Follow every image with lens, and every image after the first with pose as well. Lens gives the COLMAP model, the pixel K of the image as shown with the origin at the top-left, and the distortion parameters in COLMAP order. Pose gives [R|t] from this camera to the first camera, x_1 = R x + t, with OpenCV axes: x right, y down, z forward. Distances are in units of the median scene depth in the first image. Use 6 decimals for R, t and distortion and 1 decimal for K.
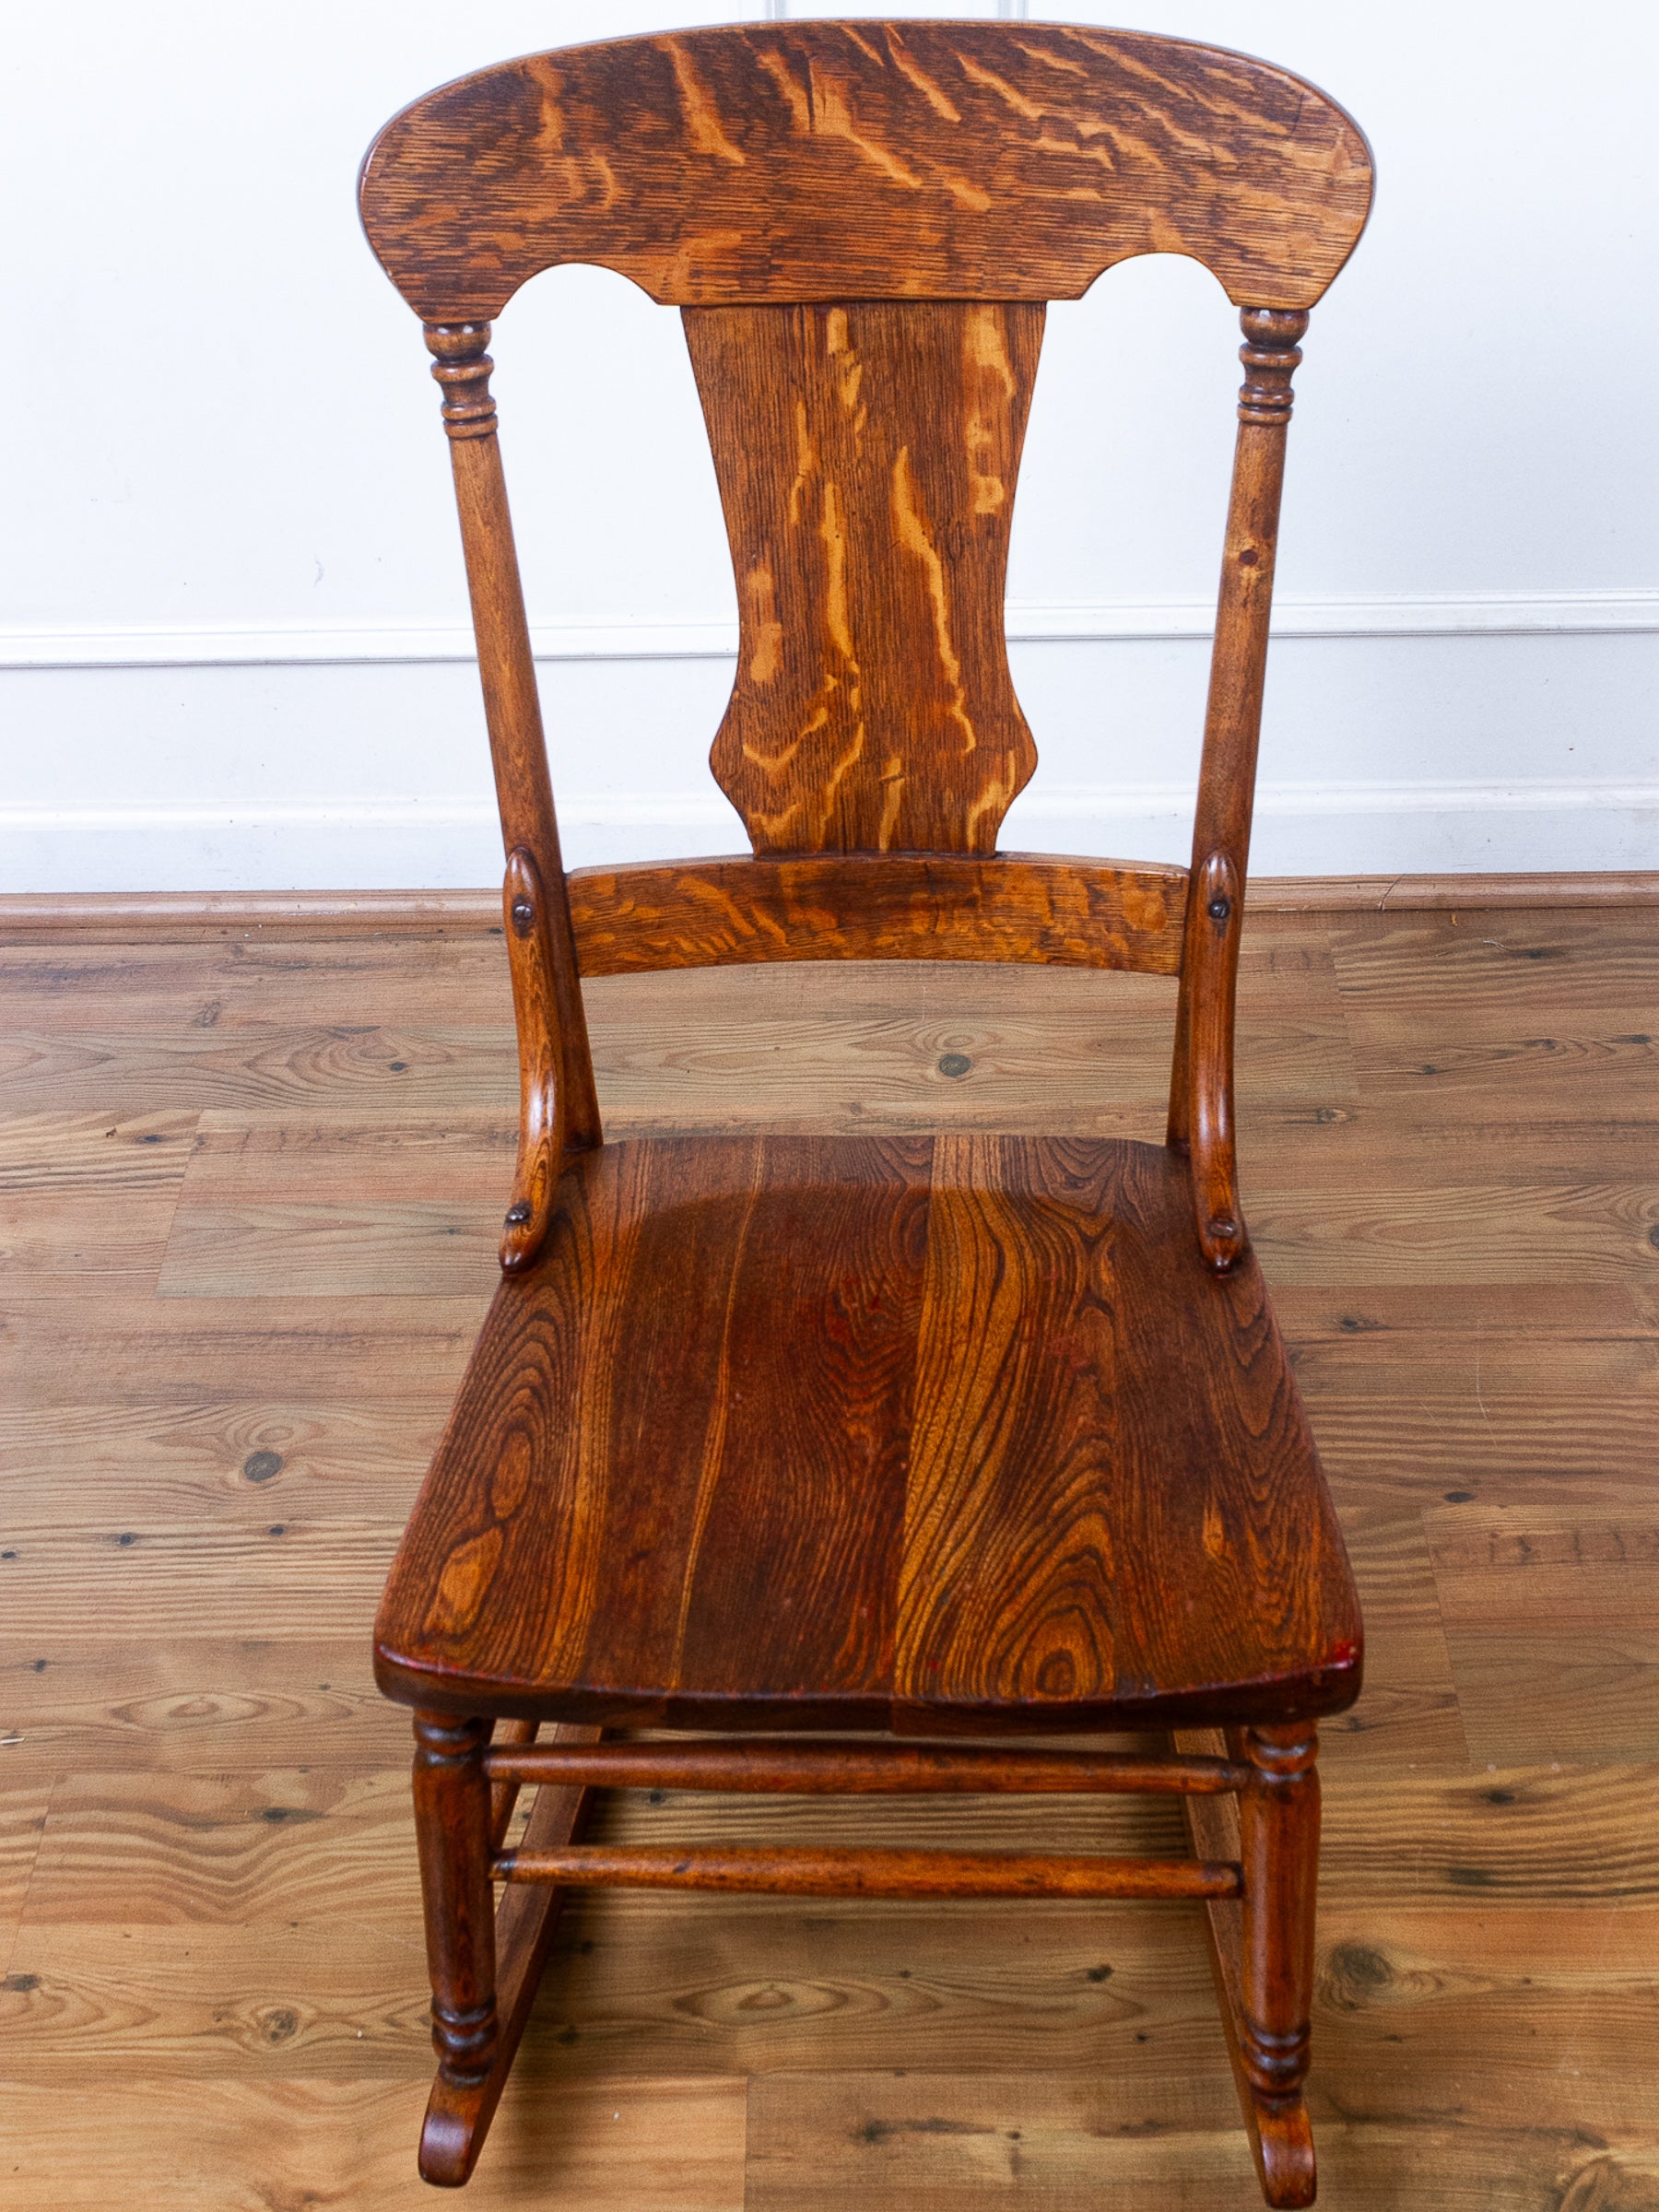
lens RADIAL K [[4012.8, 0, 829.5], [0, 4012.8, 1106.0], [0, 0, 1]] dist [0.002860, -0.118981]
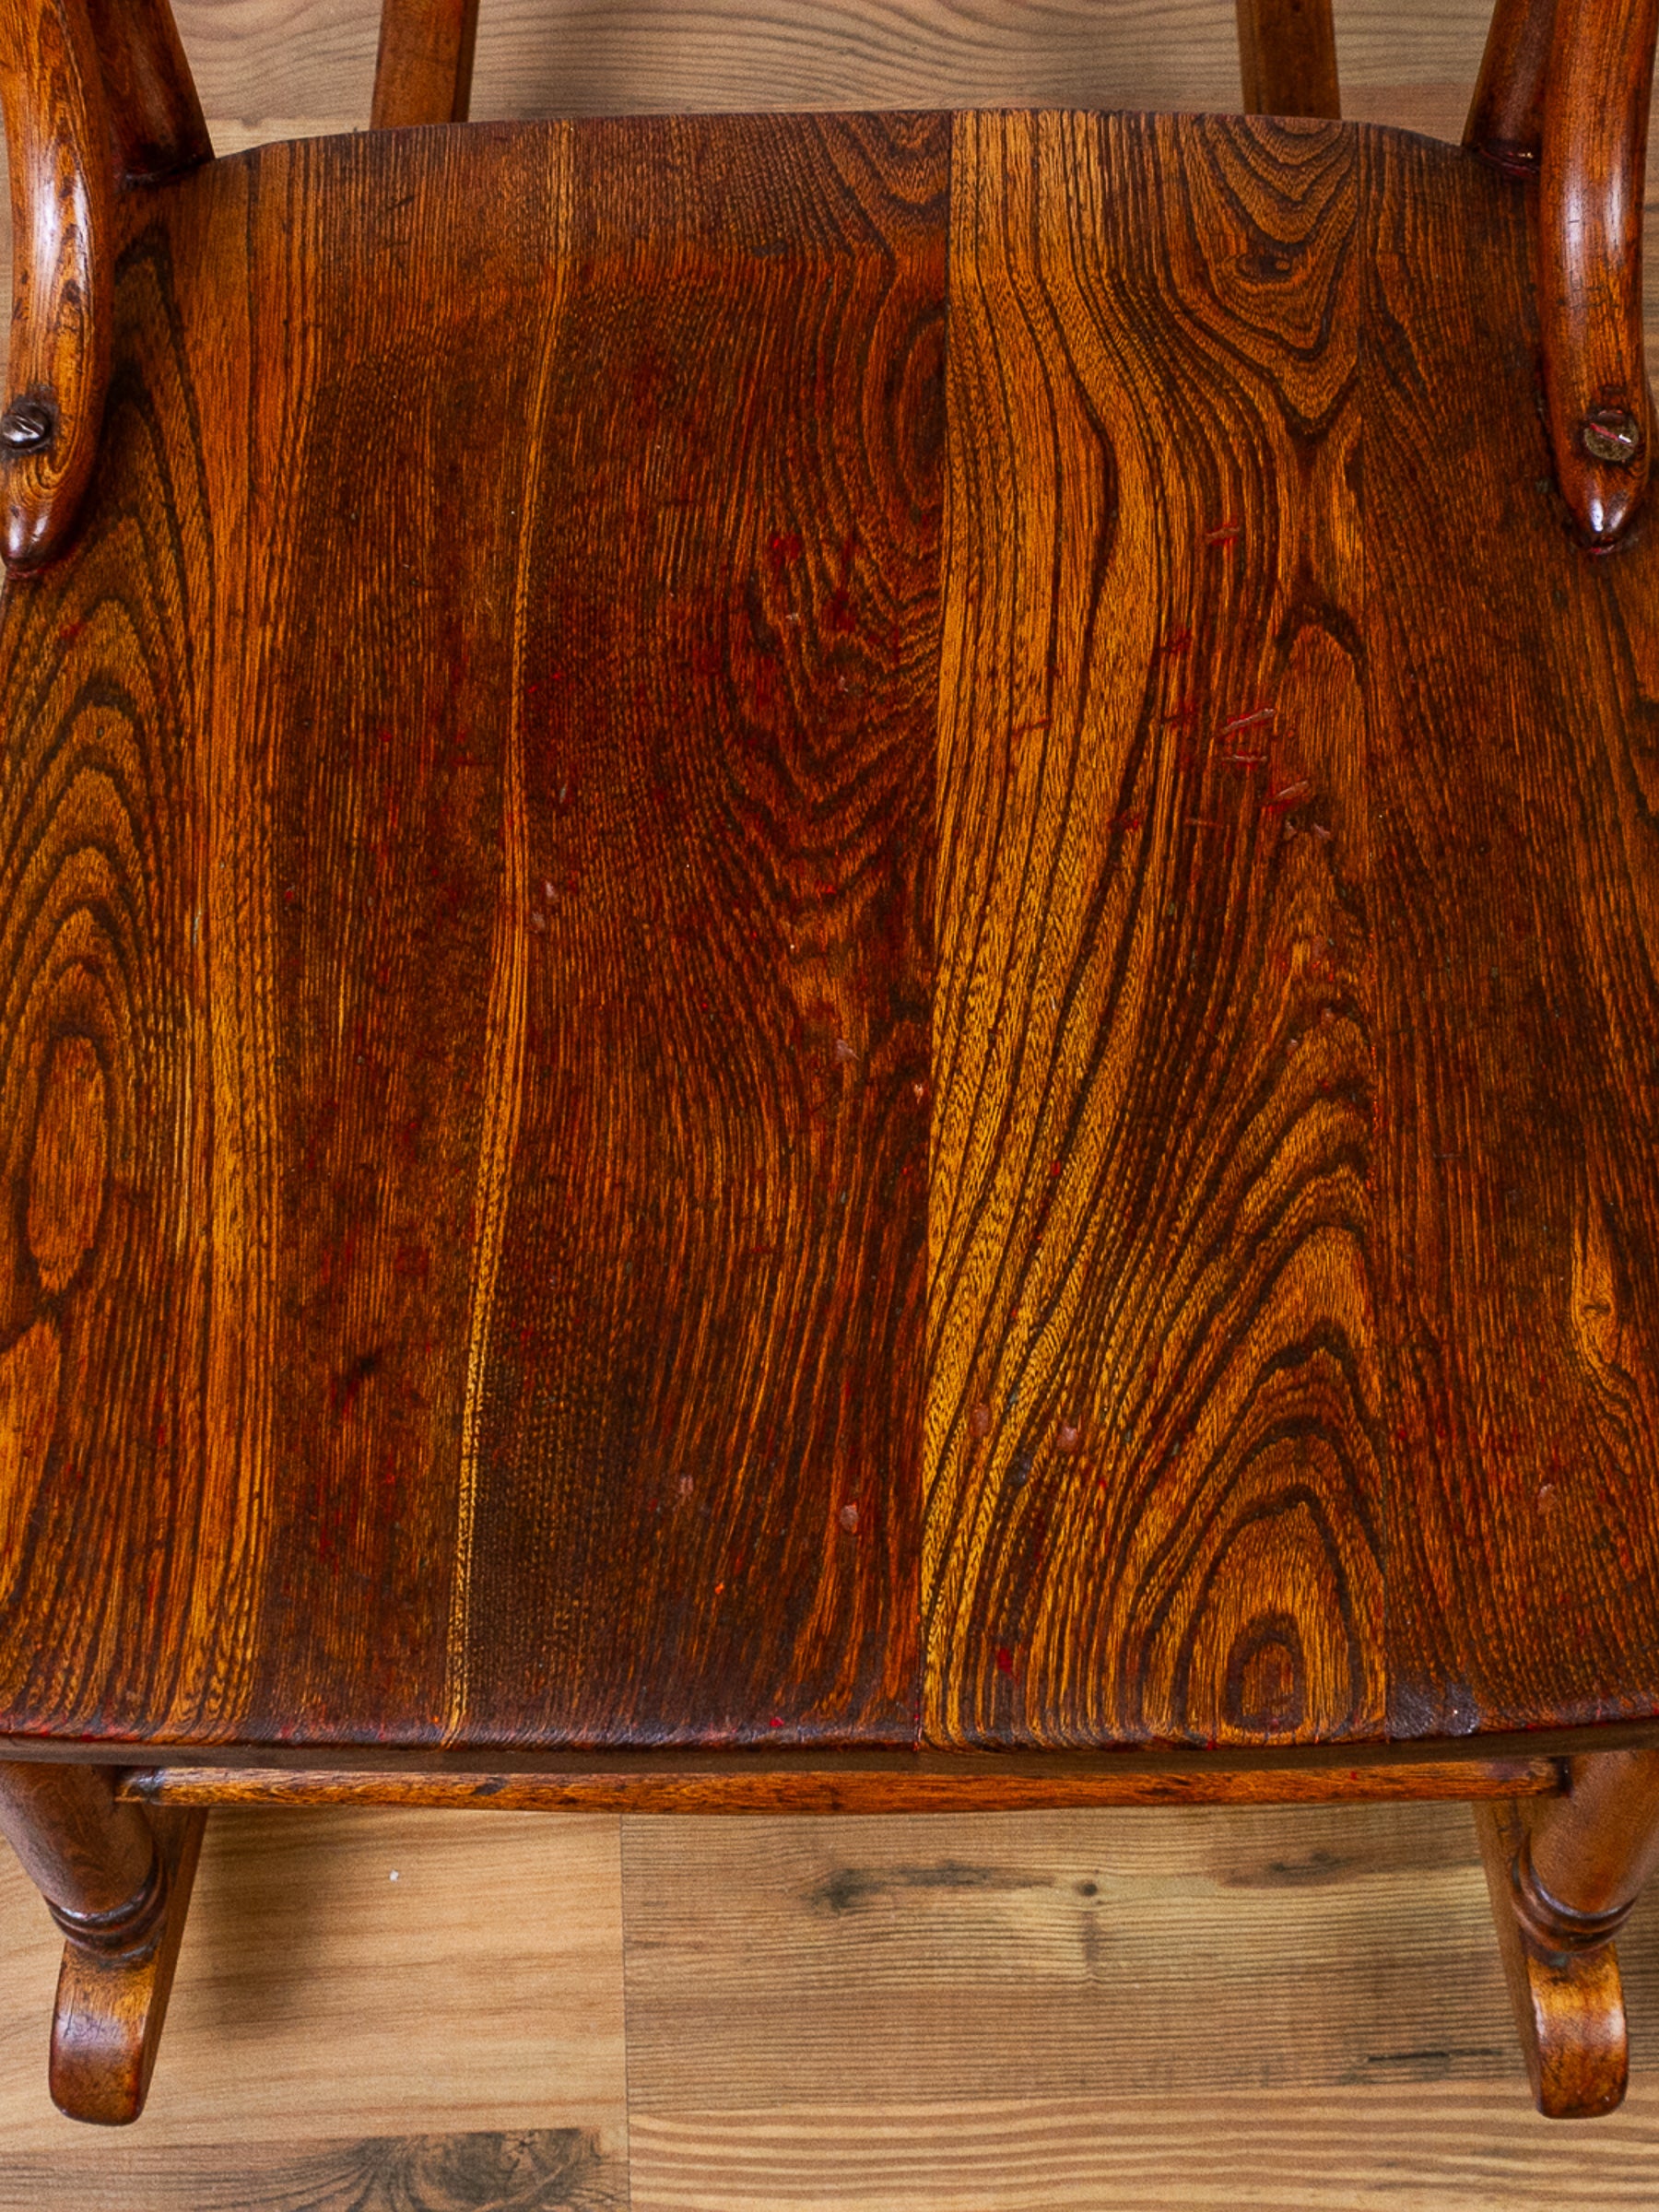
lens RADIAL K [[4012.8, 0, 829.5], [0, 4012.8, 1106.0], [0, 0, 1]] dist [0.002860, -0.118981]
pose [[0.998374, -0.038261, 0.042256, -0.011313], [0.005896, 0.806612, 0.591052, -0.179571], [-0.056698, -0.589841, 0.805526, 0.616050]]
